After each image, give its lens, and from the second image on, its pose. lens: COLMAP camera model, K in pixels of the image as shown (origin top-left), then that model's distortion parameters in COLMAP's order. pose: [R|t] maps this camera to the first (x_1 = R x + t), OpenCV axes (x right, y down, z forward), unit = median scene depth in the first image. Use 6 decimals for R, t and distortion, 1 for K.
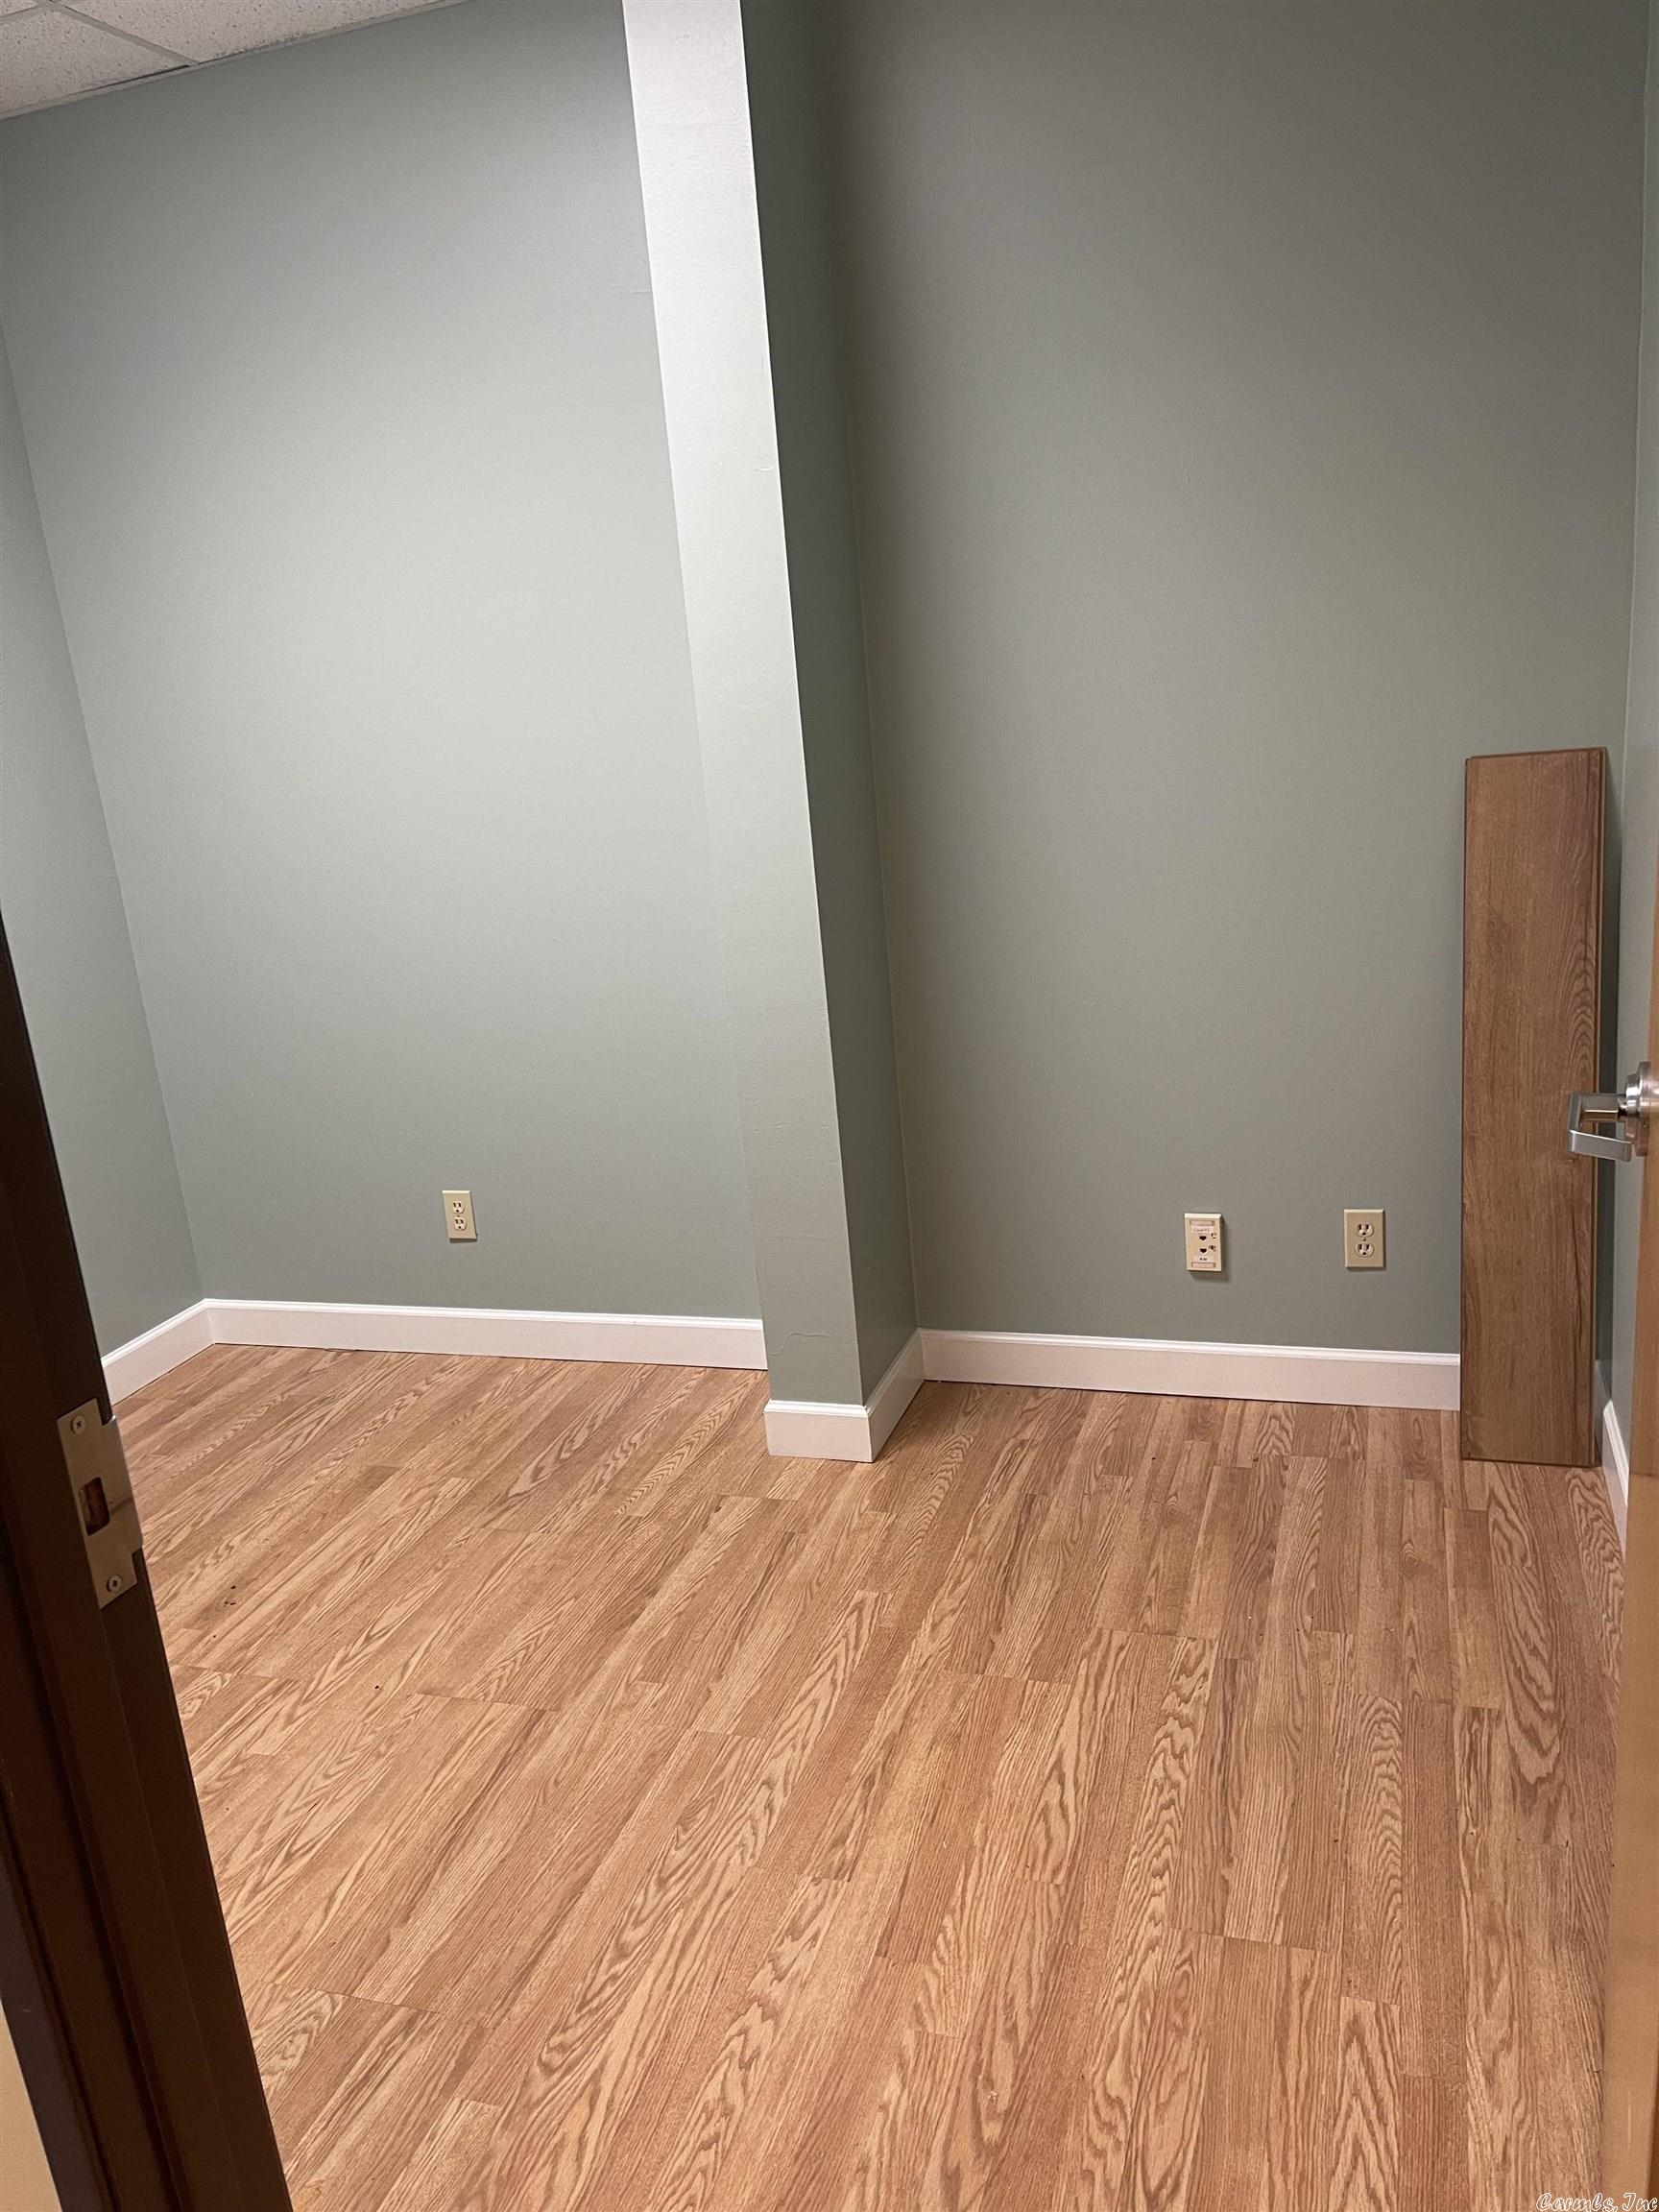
lens RADIAL K [[1682.4, 0, 830.2], [0, 1682.4, 1104.8], [0, 0, 1]] dist [0.010228, 0.003347]
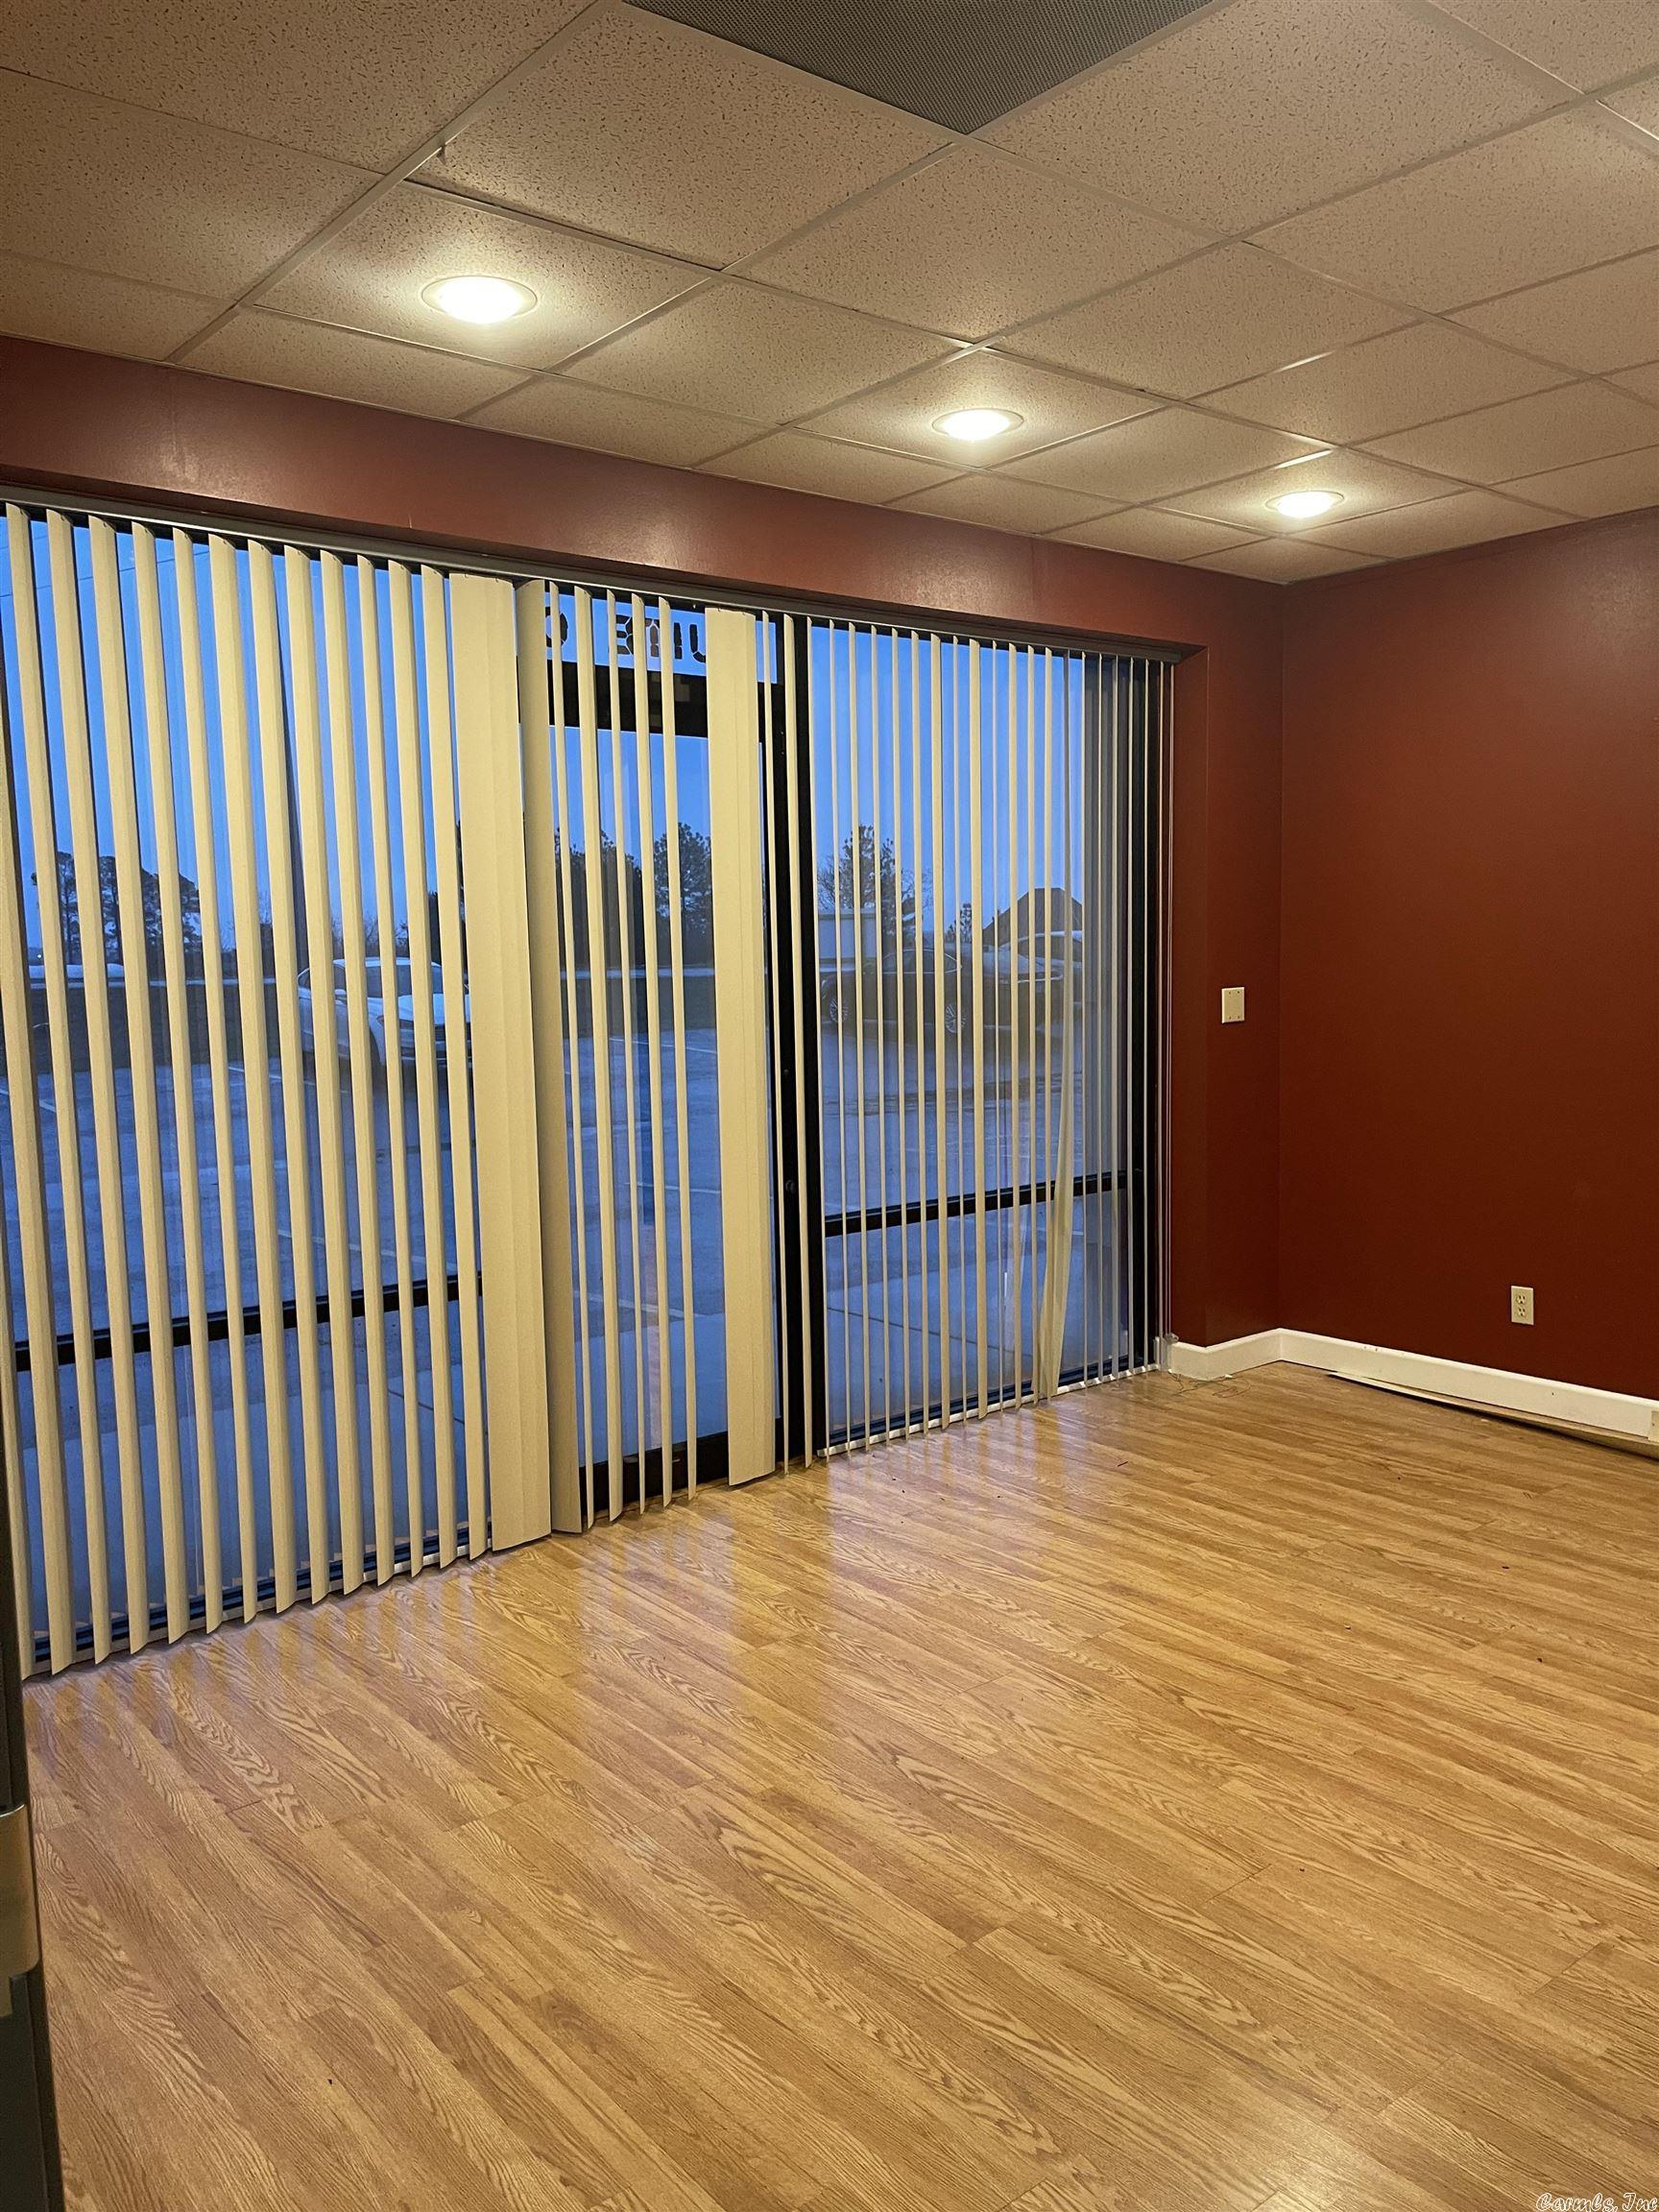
lens RADIAL K [[1682.4, 0, 830.6], [0, 1682.4, 1112.3], [0, 0, 1]] dist [0.010228, 0.003347]
pose [[-0.521759, 0.255602, -0.813901, 0.876211], [-0.104154, 0.927836, 0.358152, -0.523452], [0.846711, 0.271640, -0.457484, 1.432619]]
